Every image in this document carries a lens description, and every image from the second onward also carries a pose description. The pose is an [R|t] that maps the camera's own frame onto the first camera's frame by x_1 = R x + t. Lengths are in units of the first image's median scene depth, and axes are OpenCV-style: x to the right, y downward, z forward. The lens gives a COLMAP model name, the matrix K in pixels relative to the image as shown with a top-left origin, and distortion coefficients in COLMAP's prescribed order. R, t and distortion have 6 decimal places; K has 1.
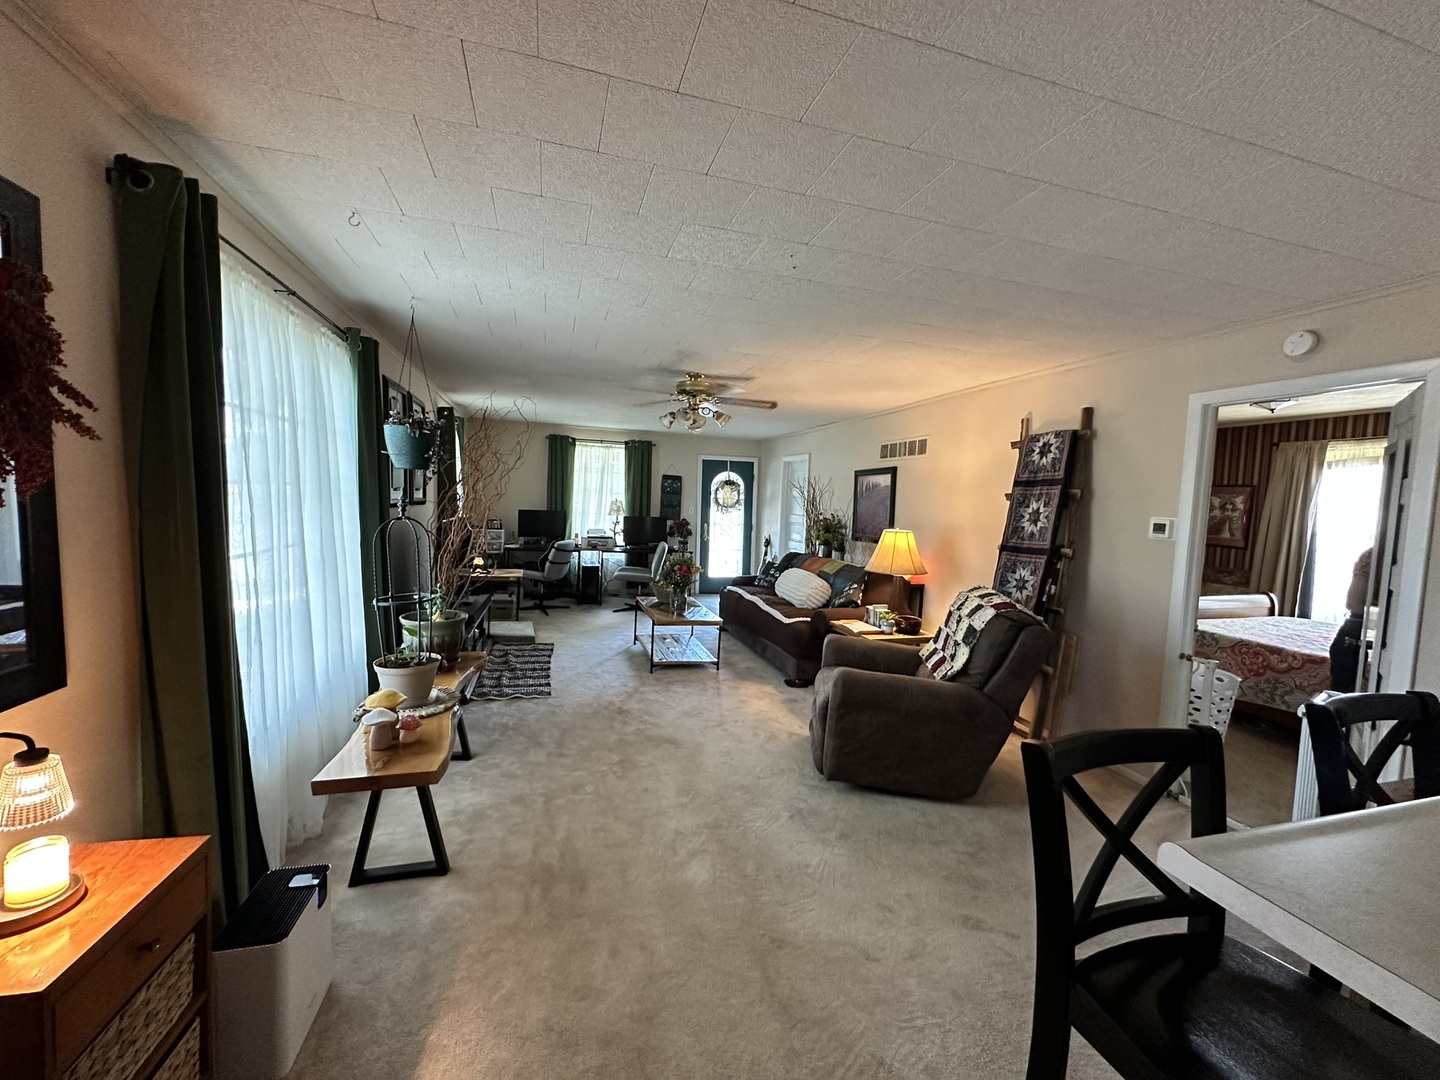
lens RADIAL K [[575.7, 0, 714.3], [0, 575.7, 540.6], [0, 0, 1]] dist [-0.000071, 0.000063]
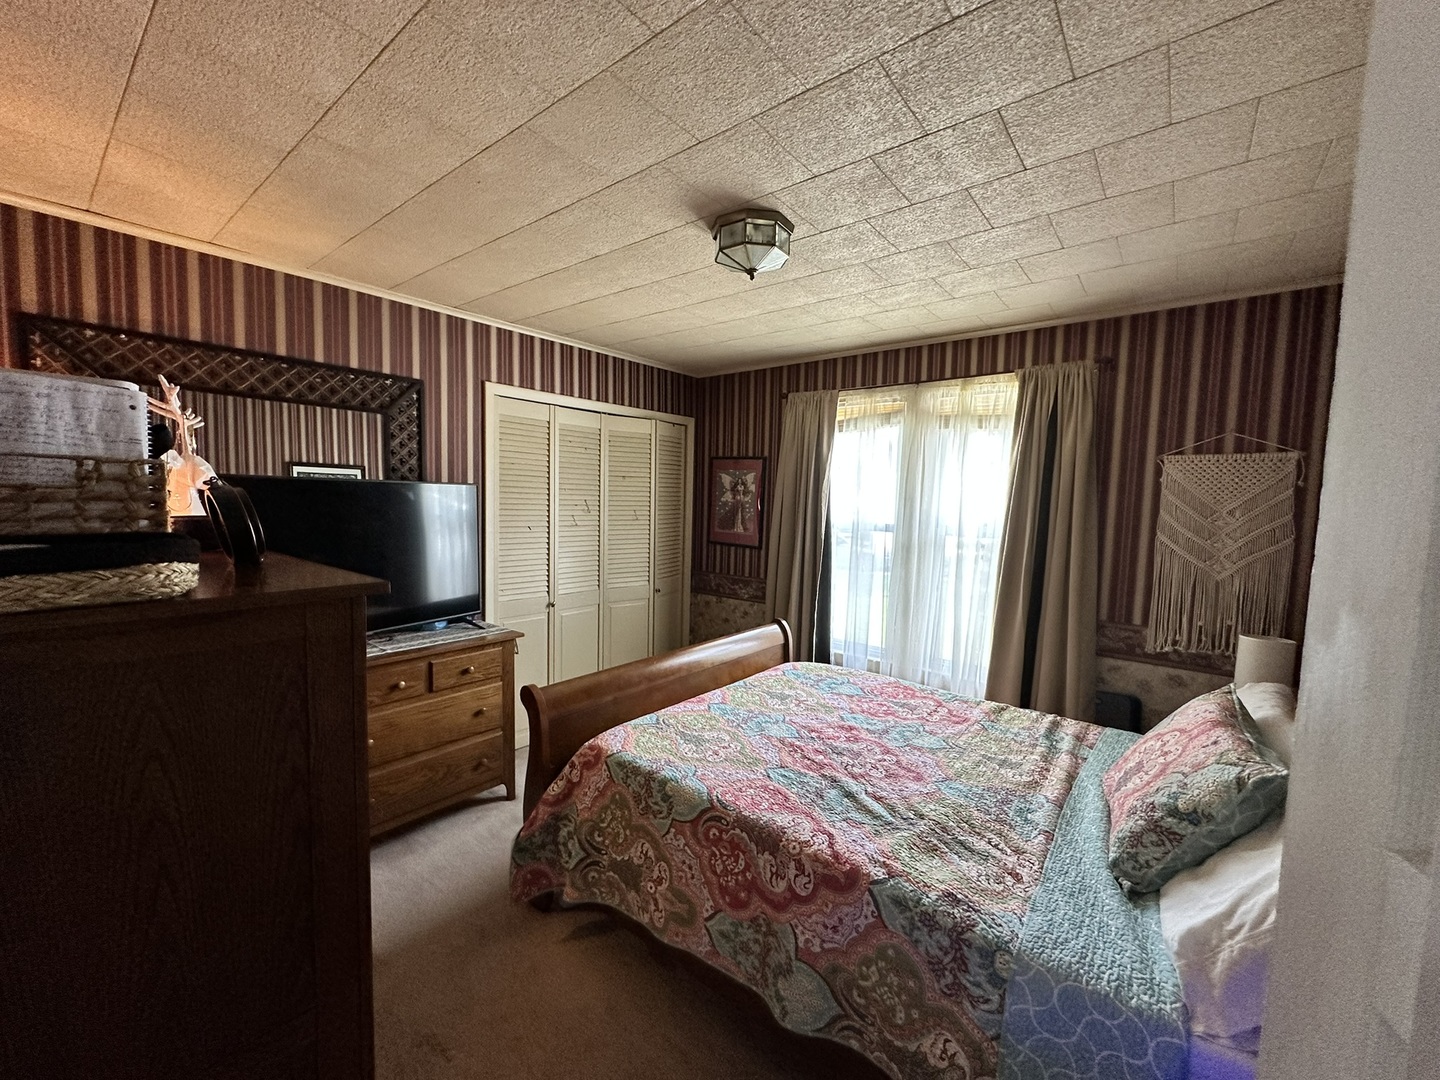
lens RADIAL K [[575.7, 0, 714.3], [0, 575.7, 540.6], [0, 0, 1]] dist [-0.000071, 0.000063]
pose [[0.821808, -0.052946, 0.567299, 0.520516], [0.041422, 0.998590, 0.033193, -0.022221], [-0.568257, -0.003780, 0.822843, 0.494187]]
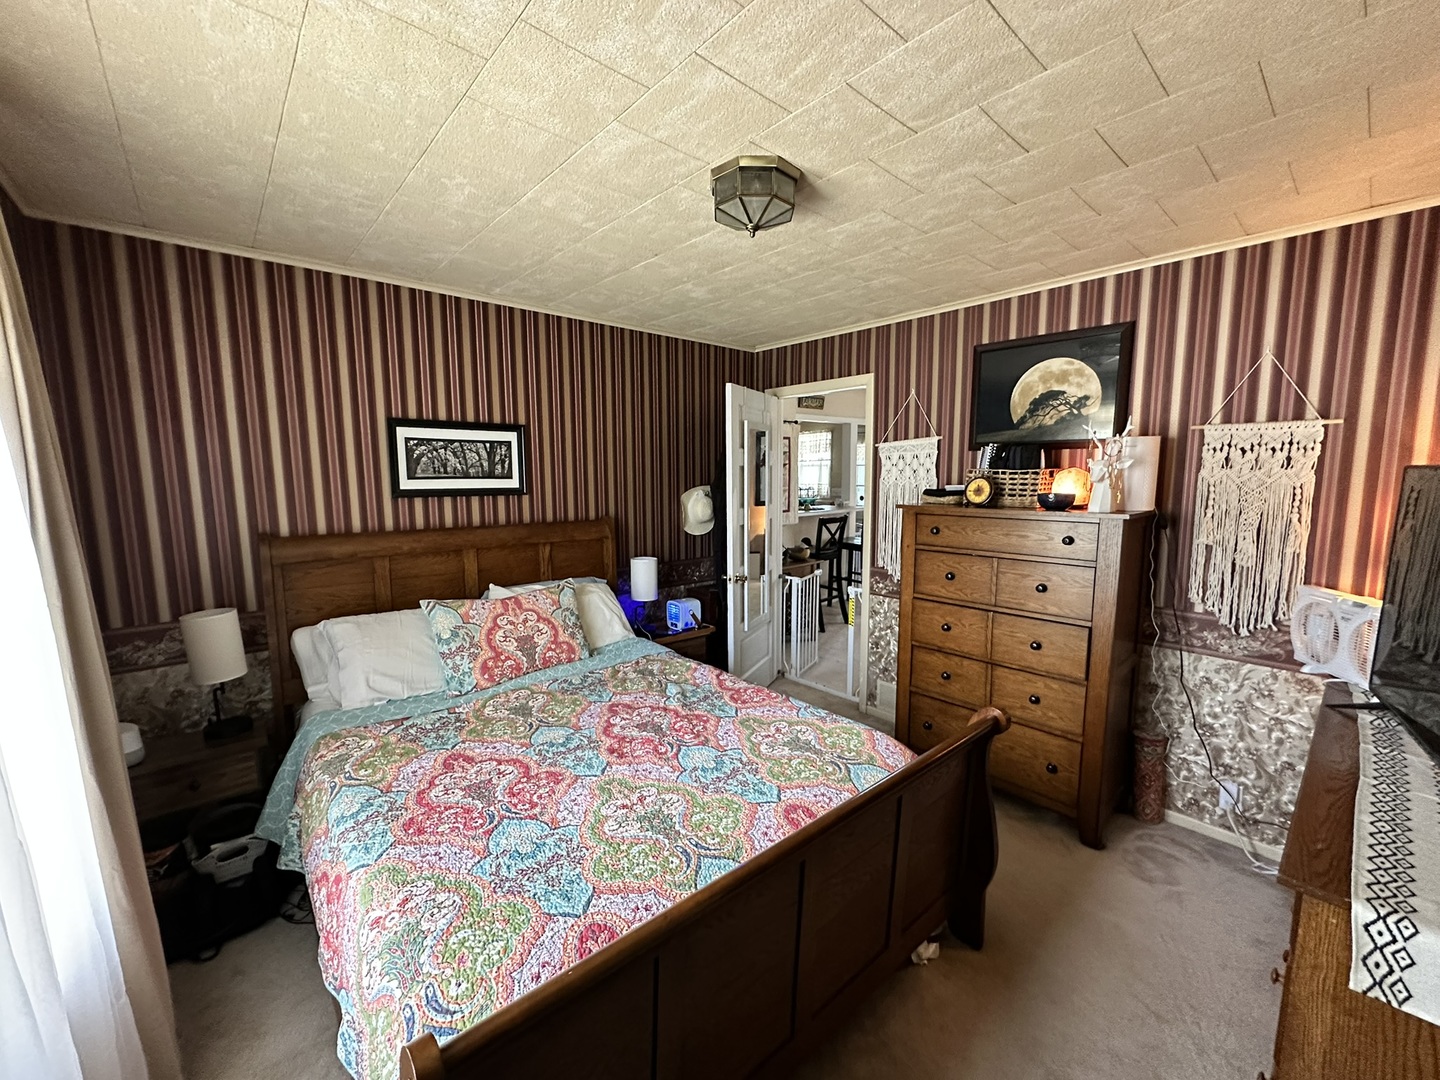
lens RADIAL K [[575.7, 0, 714.3], [0, 575.7, 540.6], [0, 0, 1]] dist [-0.000071, 0.000063]
pose [[-0.904427, 0.024062, -0.425949, 0.926329], [-0.051472, 0.984961, 0.164932, -0.057689], [0.423512, 0.171094, -0.889587, 1.104274]]
